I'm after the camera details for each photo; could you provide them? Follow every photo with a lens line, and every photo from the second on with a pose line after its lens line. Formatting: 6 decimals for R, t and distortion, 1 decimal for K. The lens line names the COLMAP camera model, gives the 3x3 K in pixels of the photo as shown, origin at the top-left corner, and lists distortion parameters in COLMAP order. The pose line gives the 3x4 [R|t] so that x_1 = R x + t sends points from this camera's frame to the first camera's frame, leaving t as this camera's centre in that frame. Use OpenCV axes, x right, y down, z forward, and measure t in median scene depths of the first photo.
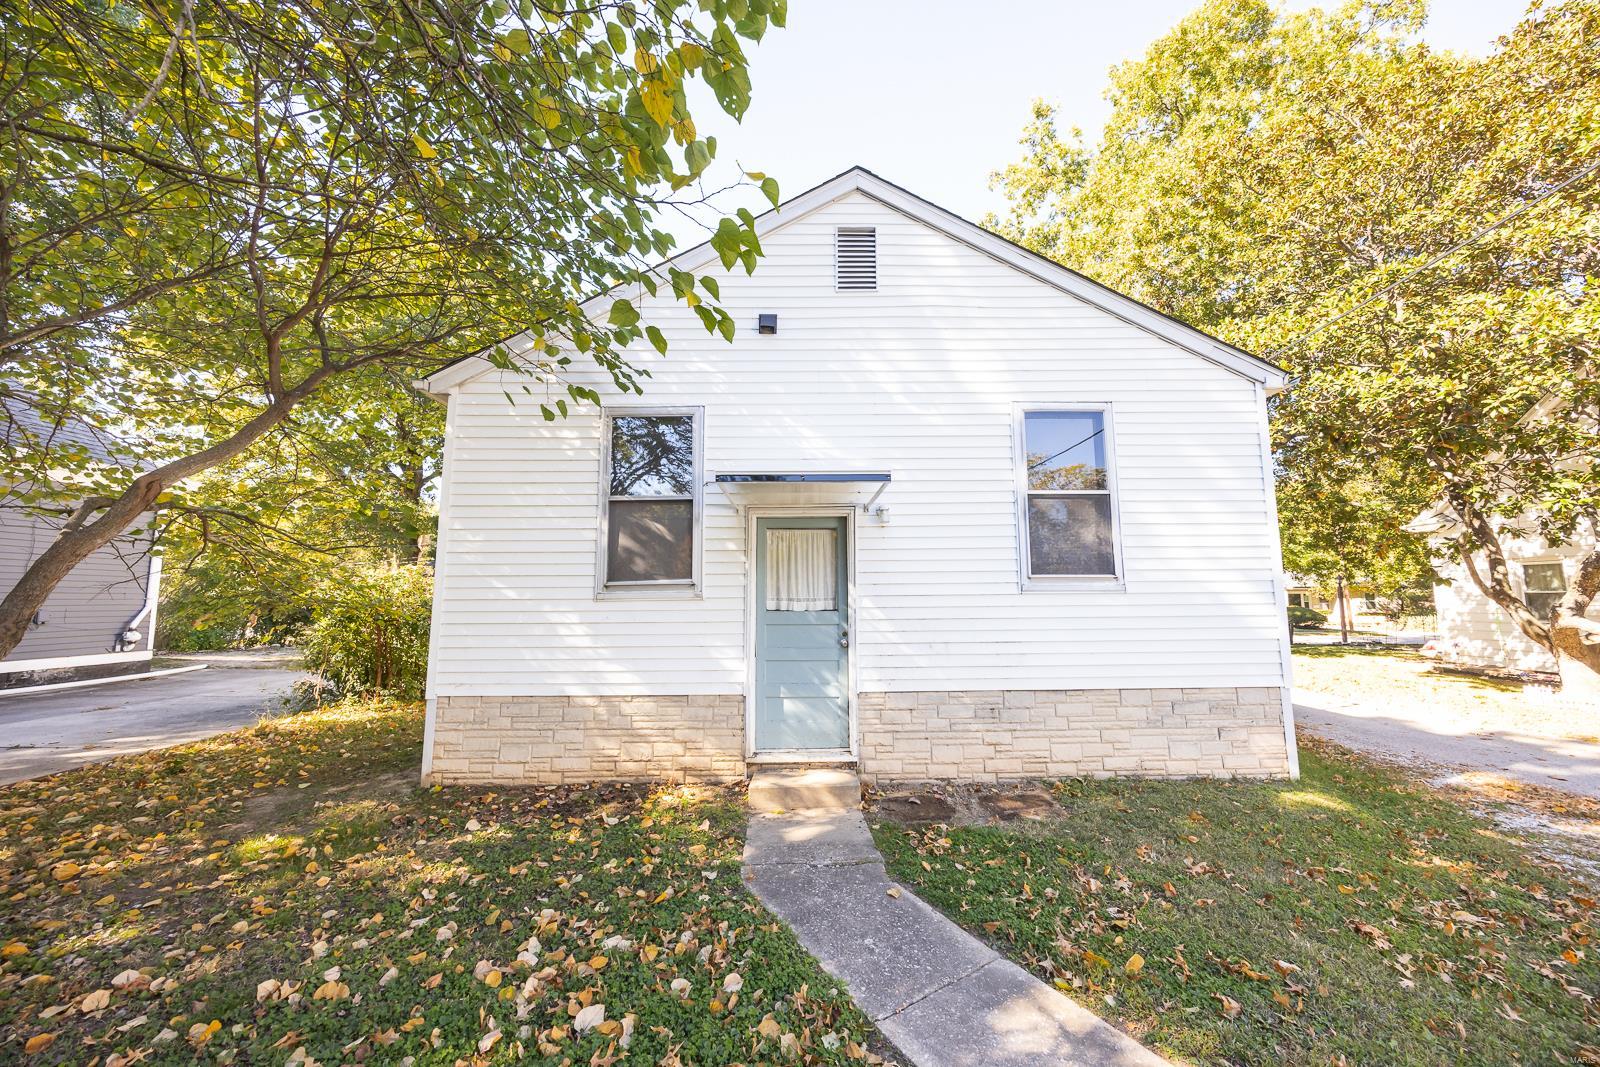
lens RADIAL K [[627.5, 0, 800.0], [0, 627.5, 533.5], [0, 0, 1]] dist [-0.000601, -0.000026]
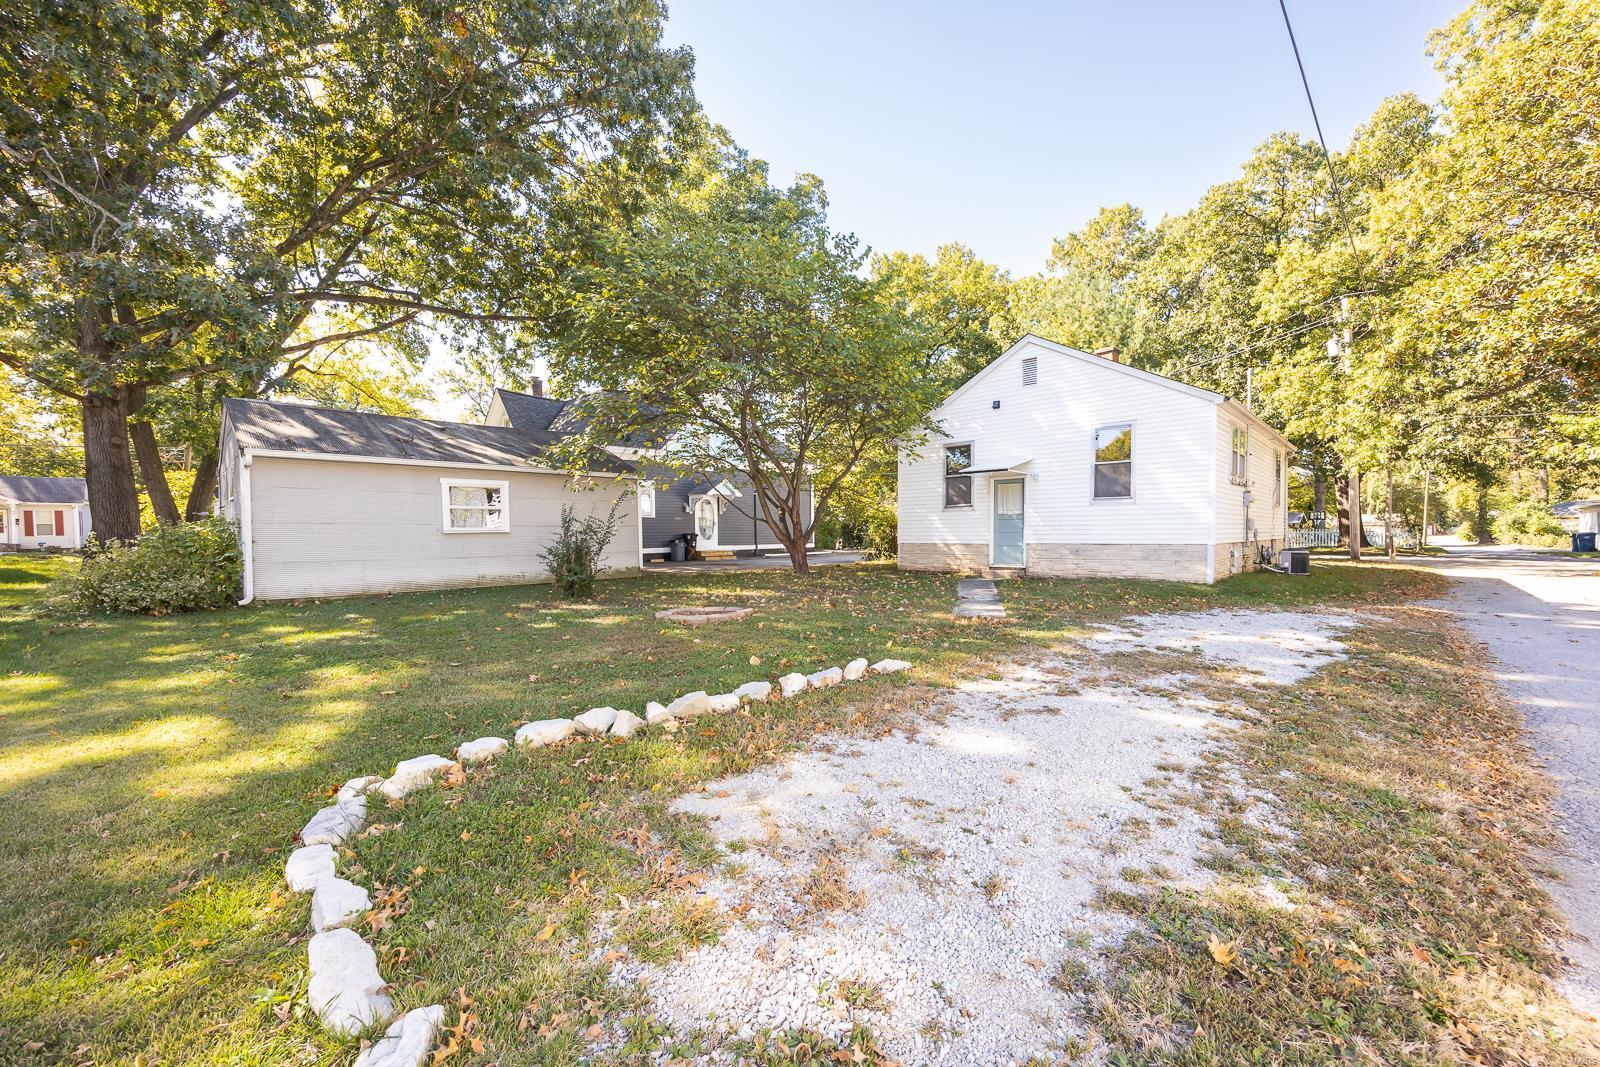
lens RADIAL K [[627.5, 0, 800.0], [0, 627.5, 533.5], [0, 0, 1]] dist [-0.000601, -0.000026]
pose [[0.712386, 0.003148, -0.701781, 1.269871], [0.066289, 0.995217, 0.071754, -0.050069], [0.698650, -0.097637, 0.708770, -1.576355]]
